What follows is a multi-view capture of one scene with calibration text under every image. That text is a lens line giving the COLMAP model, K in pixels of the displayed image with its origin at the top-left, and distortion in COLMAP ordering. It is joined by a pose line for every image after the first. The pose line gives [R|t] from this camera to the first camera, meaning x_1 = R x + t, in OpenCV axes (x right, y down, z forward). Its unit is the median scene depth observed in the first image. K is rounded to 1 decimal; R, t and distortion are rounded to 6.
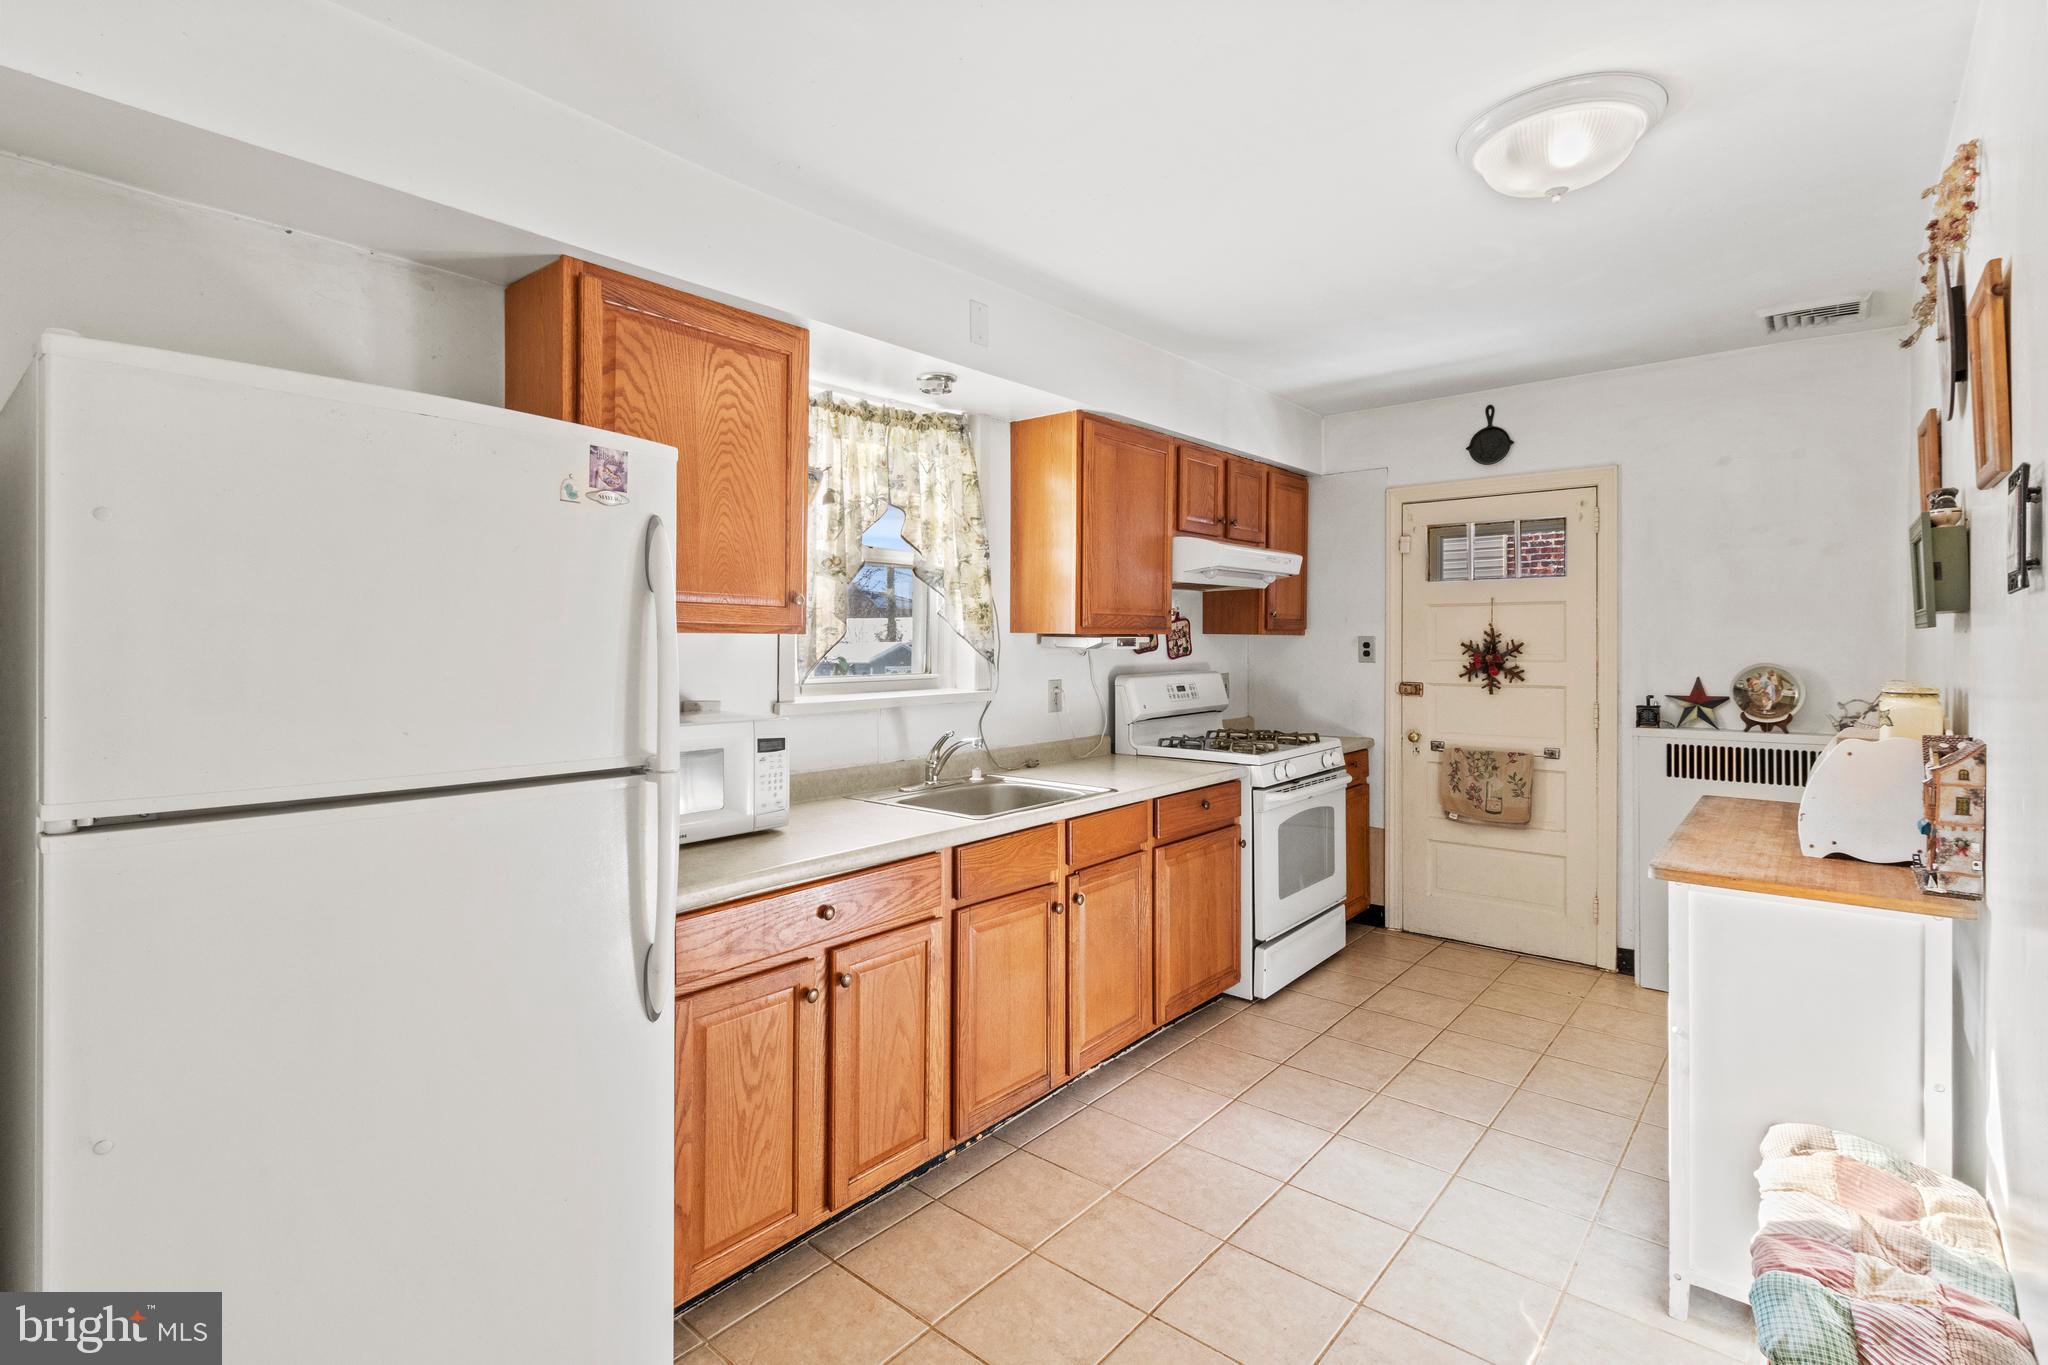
lens RADIAL K [[944.7, 0, 1027.8], [0, 944.7, 631.9], [0, 0, 1]] dist [0.001183, 0.000561]
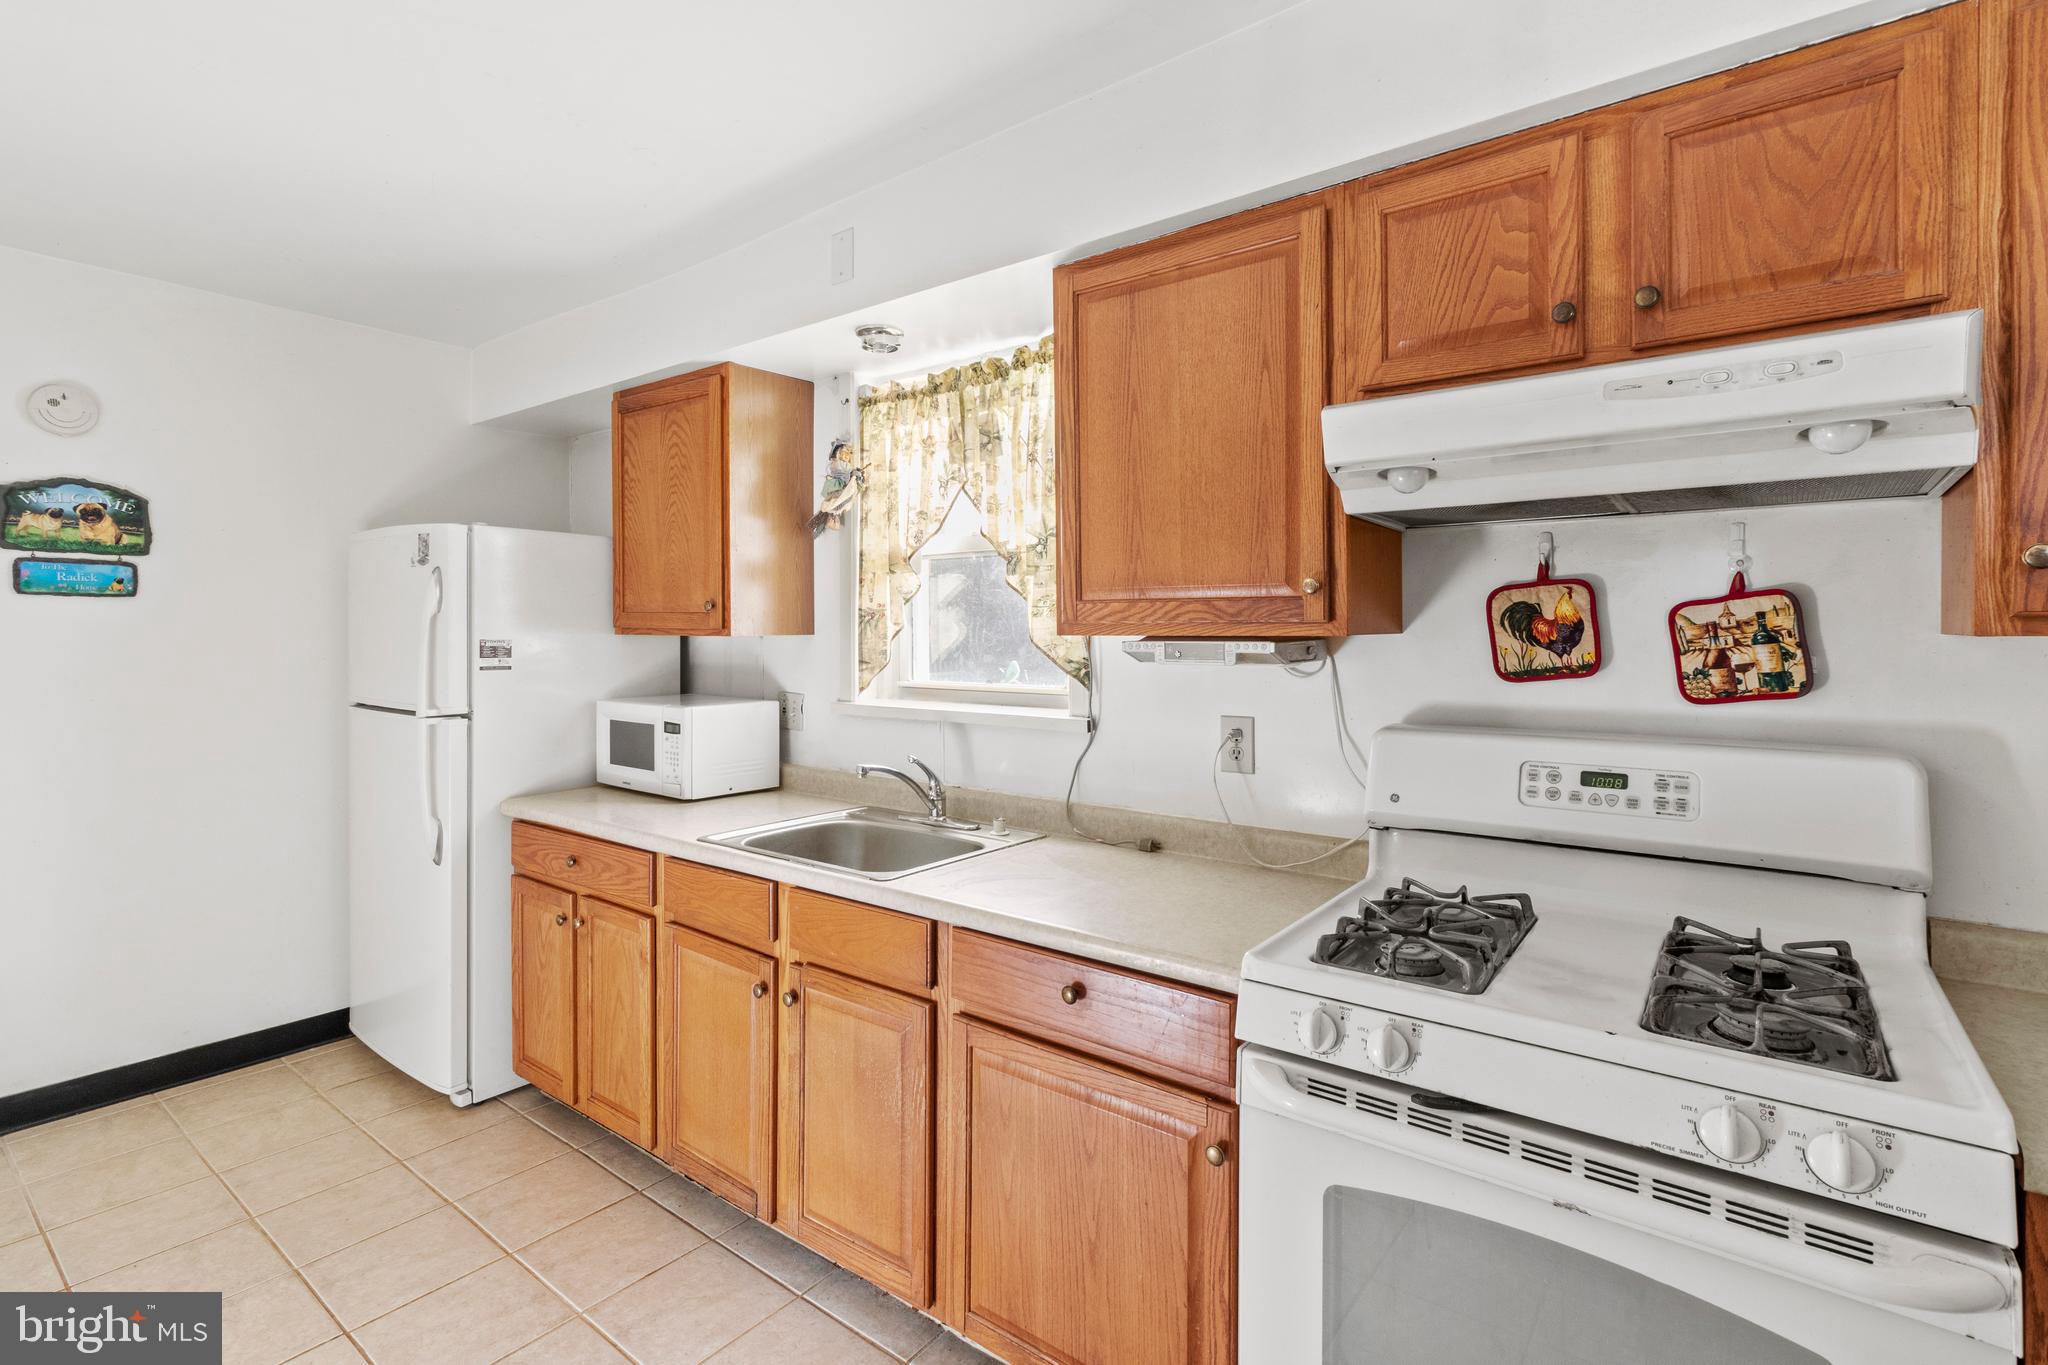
lens RADIAL K [[944.7, 0, 1028.7], [0, 944.7, 632.0], [0, 0, 1]] dist [0.001183, 0.000561]
pose [[0.063377, -0.000205, -0.997990, 0.608882], [0.006370, 0.999980, 0.000199, -0.000453], [0.997969, -0.006370, 0.063377, 0.870828]]
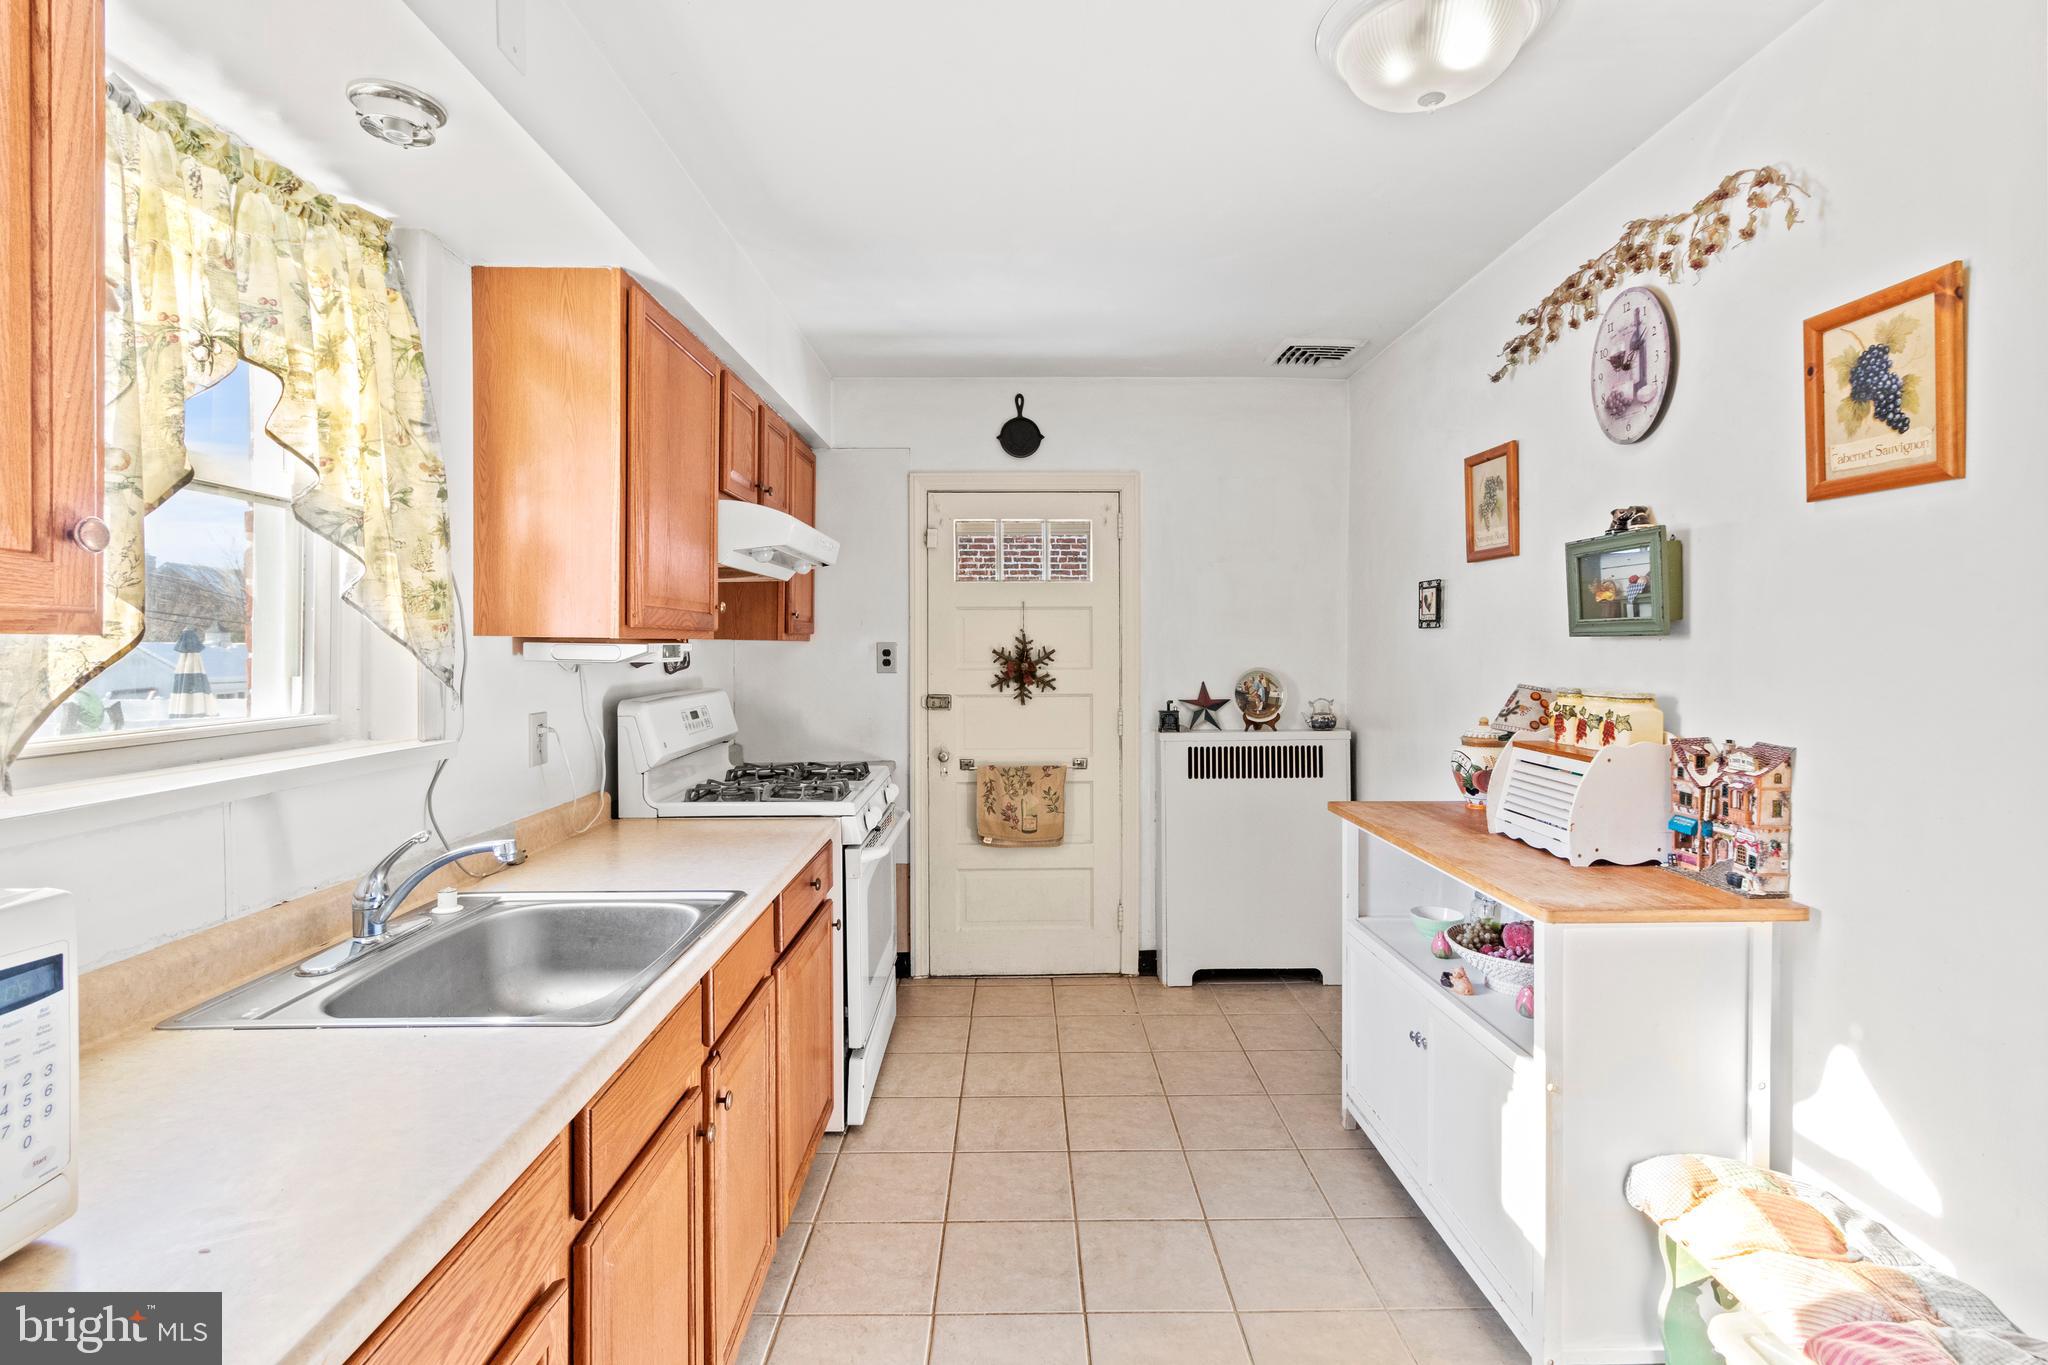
lens RADIAL K [[944.7, 0, 1019.5], [0, 944.7, 653.3], [0, 0, 1]] dist [0.001183, 0.000561]
pose [[0.756185, -0.005906, 0.654331, -0.140690], [-0.004904, 0.999880, 0.014693, 0.001510], [-0.654339, -0.014319, 0.756066, 0.344818]]
